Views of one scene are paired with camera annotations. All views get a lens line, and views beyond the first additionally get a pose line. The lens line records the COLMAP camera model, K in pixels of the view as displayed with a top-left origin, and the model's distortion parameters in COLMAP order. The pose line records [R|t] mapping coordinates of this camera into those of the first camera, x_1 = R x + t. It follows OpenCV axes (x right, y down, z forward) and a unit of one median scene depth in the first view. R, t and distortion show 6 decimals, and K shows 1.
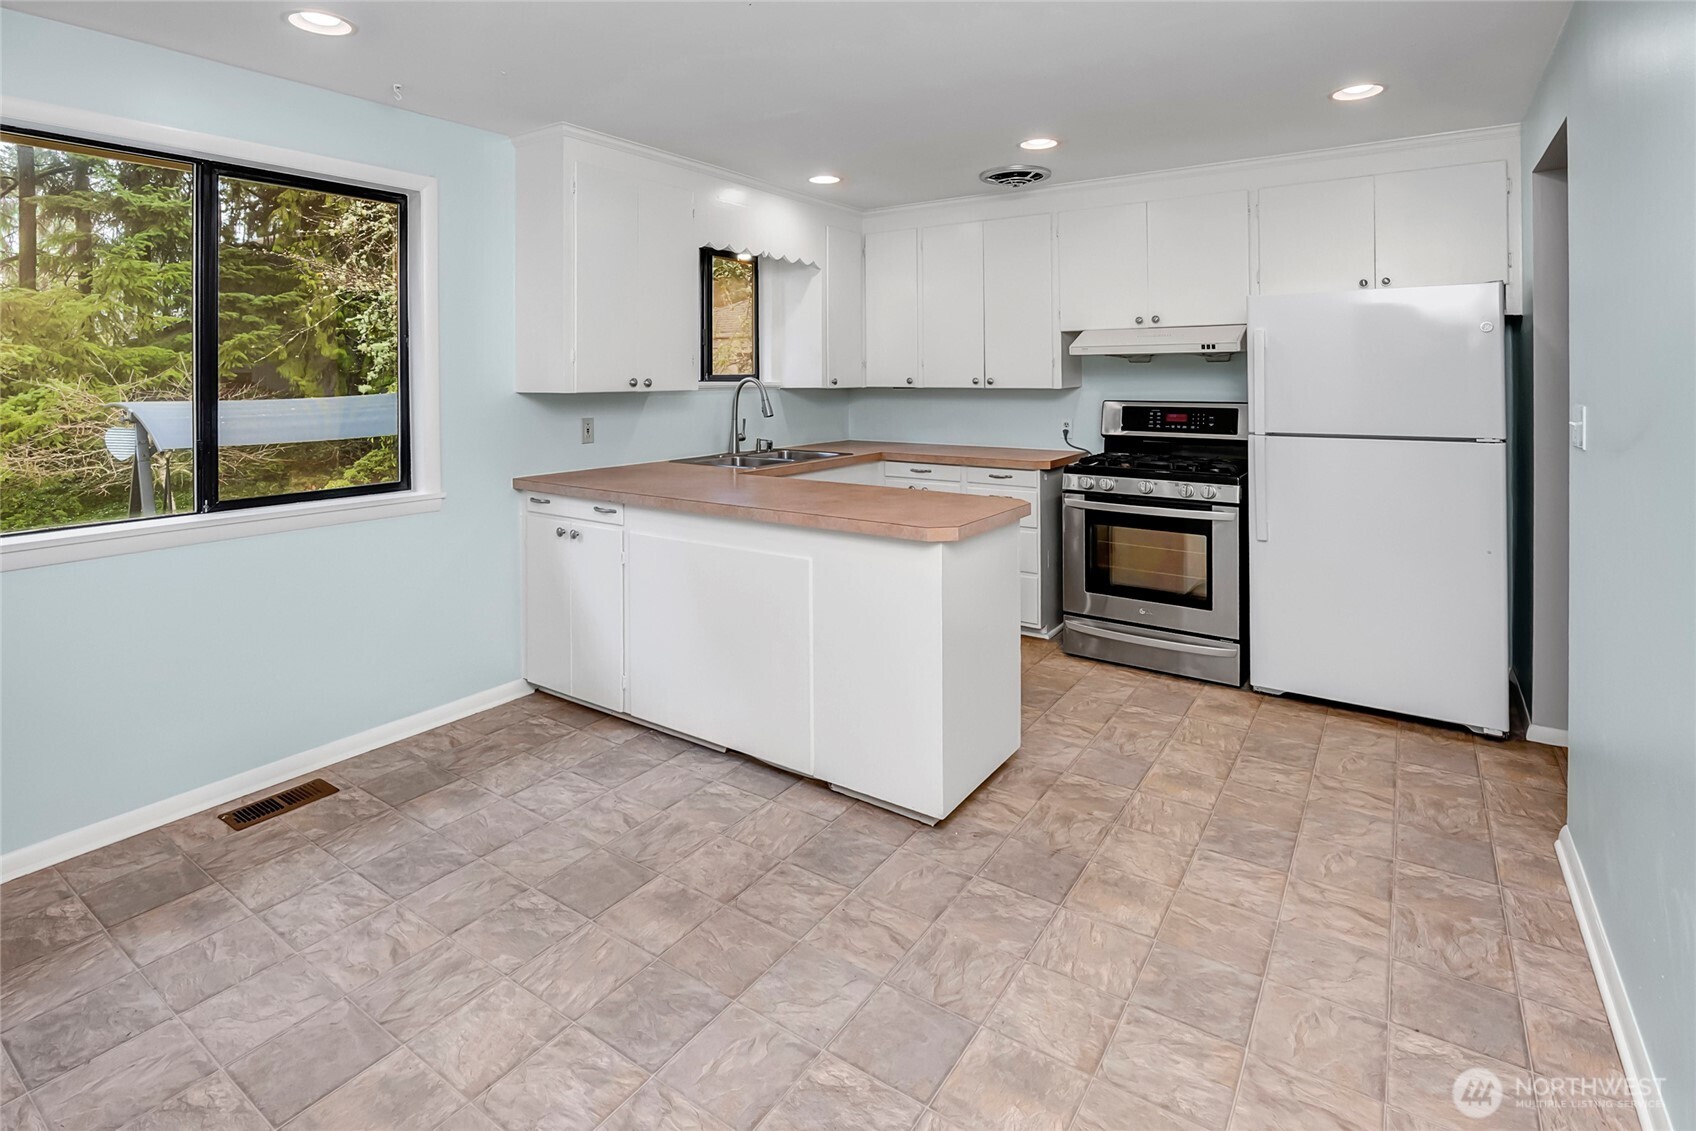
lens RADIAL K [[831.1, 0, 825.3], [0, 831.1, 375.9], [0, 0, 1]] dist [-0.002568, 0.000877]
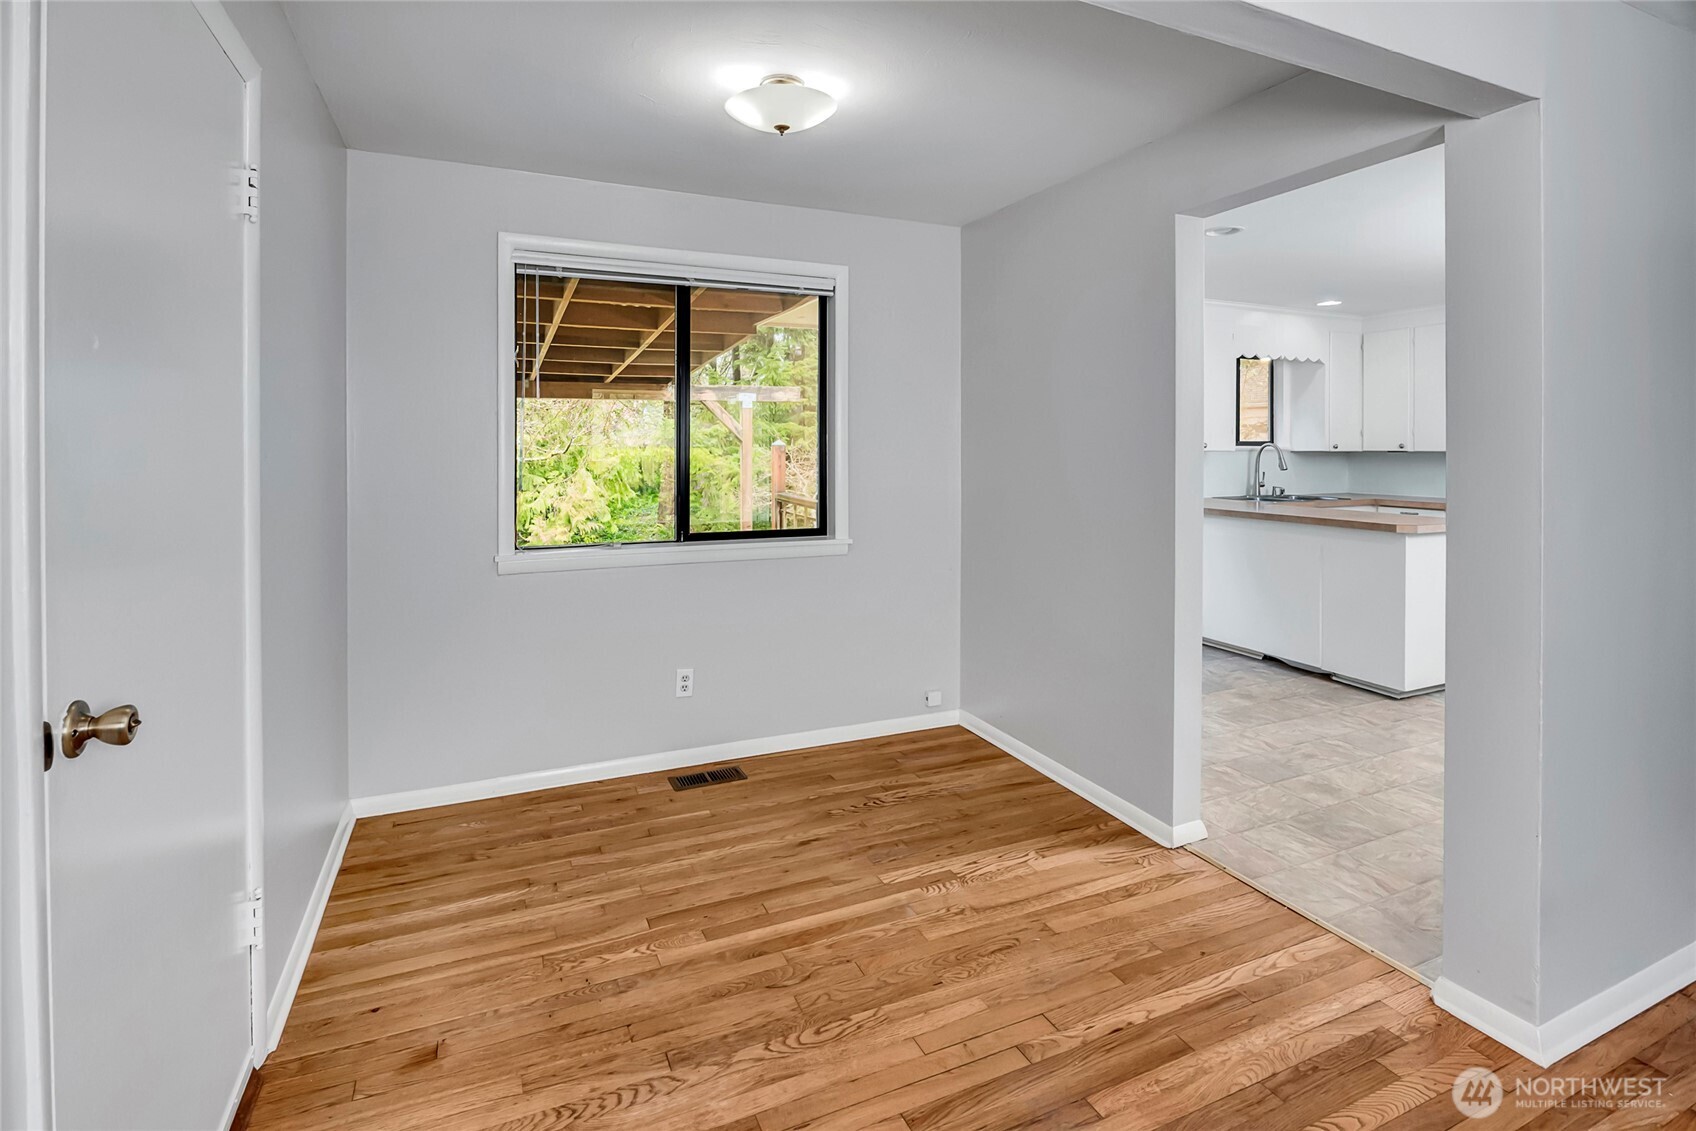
lens RADIAL K [[791.4, 0, 821.9], [0, 791.4, 451.7], [0, 0, 1]] dist [-0.035550, 0.000218]
pose [[0.843161, 0.007669, -0.537606, -0.012995], [-0.003696, 0.999957, 0.008468, 0.008056], [0.537648, -0.005153, 0.843154, -0.547254]]
